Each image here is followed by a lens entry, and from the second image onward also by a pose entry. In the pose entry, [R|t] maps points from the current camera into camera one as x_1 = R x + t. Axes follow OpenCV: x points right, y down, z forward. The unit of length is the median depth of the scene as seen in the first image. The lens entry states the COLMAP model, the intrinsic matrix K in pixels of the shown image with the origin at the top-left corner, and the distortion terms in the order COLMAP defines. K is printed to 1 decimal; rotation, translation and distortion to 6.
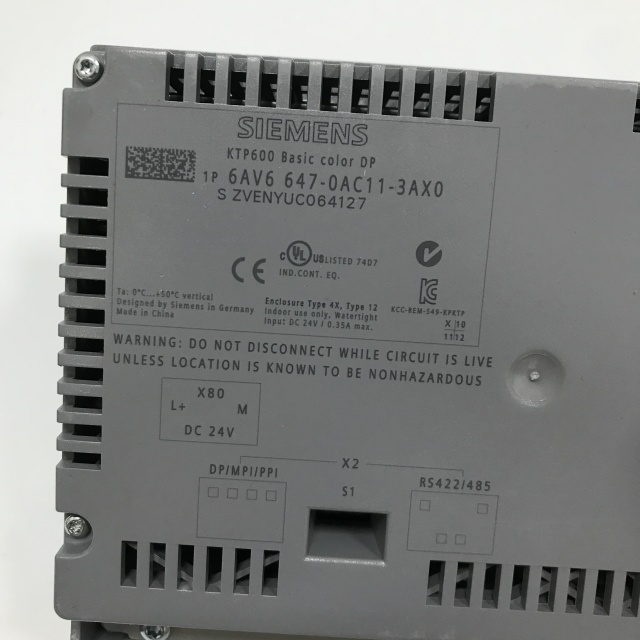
lens RADIAL K [[705.1, 0, 320.0], [0, 705.1, 320.0], [0, 0, 1]] dist [0.164006, -0.609817]
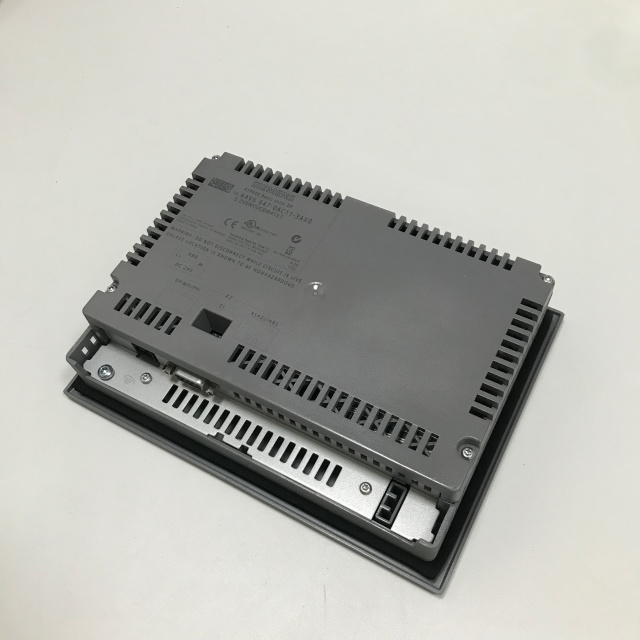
lens RADIAL K [[705.1, 0, 320.0], [0, 705.1, 320.0], [0, 0, 1]] dist [0.164006, -0.609817]
pose [[0.904349, 0.323923, -0.277896, 1.005212], [-0.426210, 0.719453, -0.548391, 1.433449], [0.022297, 0.614379, 0.788696, -0.790265]]
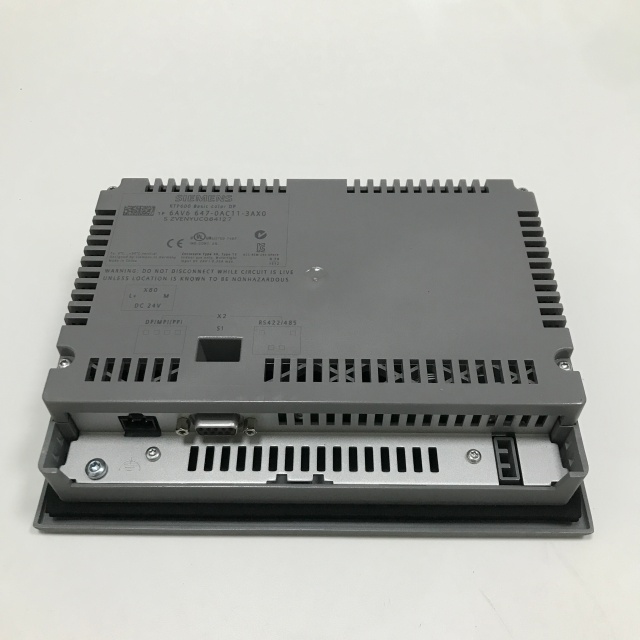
lens RADIAL K [[705.1, 0, 320.0], [0, 705.1, 320.0], [0, 0, 1]] dist [0.164006, -0.609817]
pose [[0.998432, -0.044891, 0.033441, 0.246631], [0.055372, 0.704367, -0.707673, 1.594767], [0.008213, 0.708415, 0.705748, -0.326008]]
